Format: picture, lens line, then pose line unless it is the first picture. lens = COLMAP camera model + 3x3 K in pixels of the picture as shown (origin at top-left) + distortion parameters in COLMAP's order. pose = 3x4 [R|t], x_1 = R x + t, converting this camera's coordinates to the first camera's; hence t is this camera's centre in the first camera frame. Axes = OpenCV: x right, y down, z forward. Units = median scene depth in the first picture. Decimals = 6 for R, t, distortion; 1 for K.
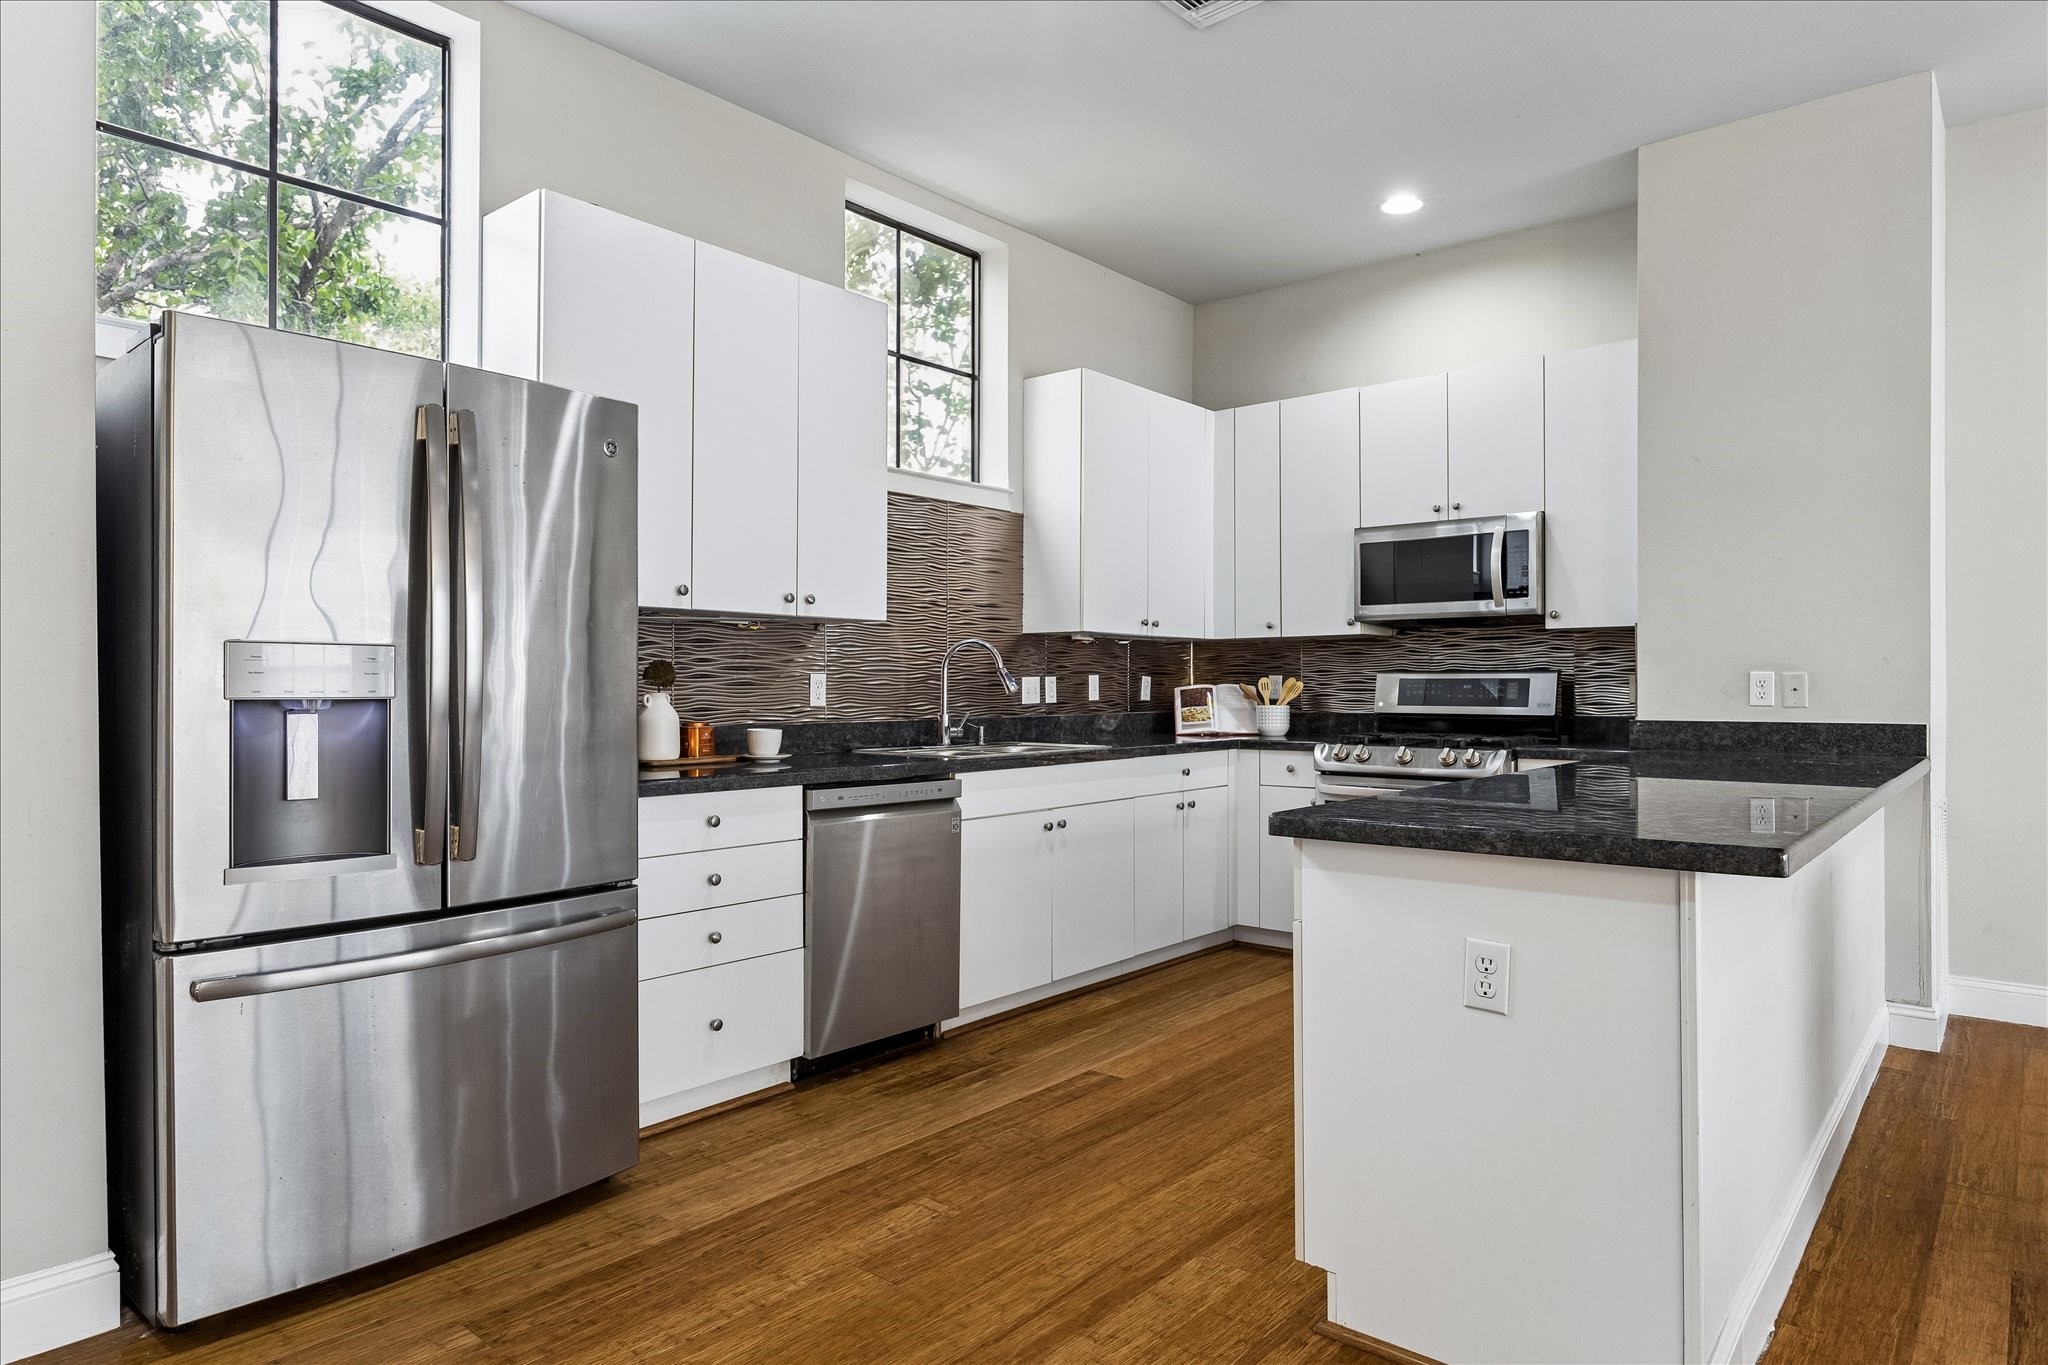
lens RADIAL K [[1195.2, 0, 1039.1], [0, 1195.2, 688.3], [0, 0, 1]] dist [0.002447, -0.000294]
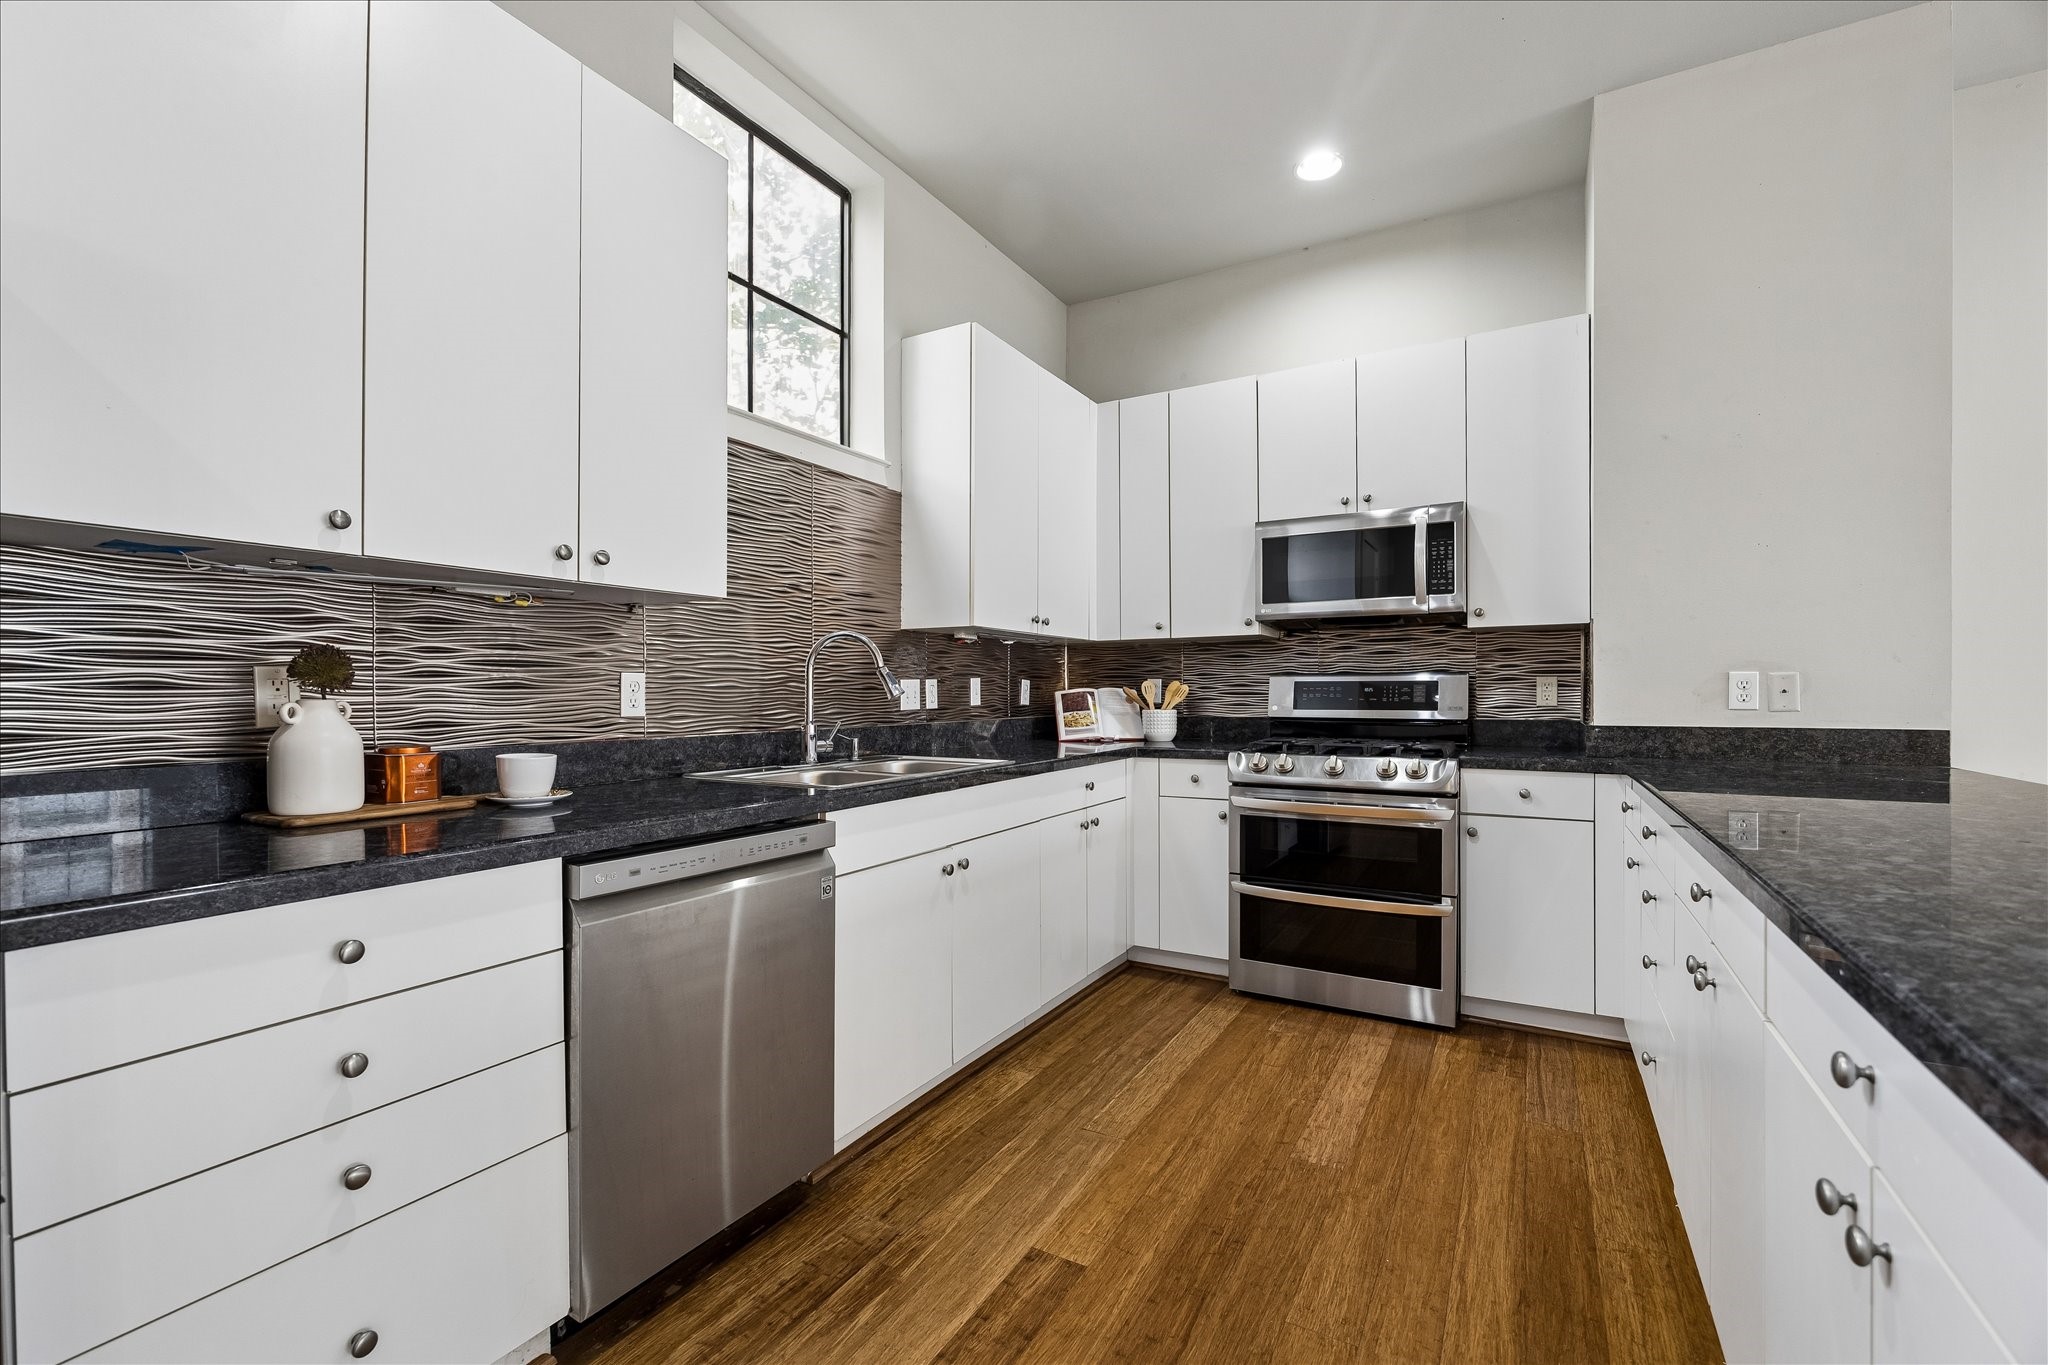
lens RADIAL K [[851.5, 0, 1023.1], [0, 851.5, 701.9], [0, 0, 1]] dist [-0.016706, 0.000771]
pose [[0.985922, -0.003857, 0.167163, -0.033402], [0.002217, 0.999948, 0.009993, 0.001161], [-0.167193, -0.009481, 0.985879, 0.415142]]
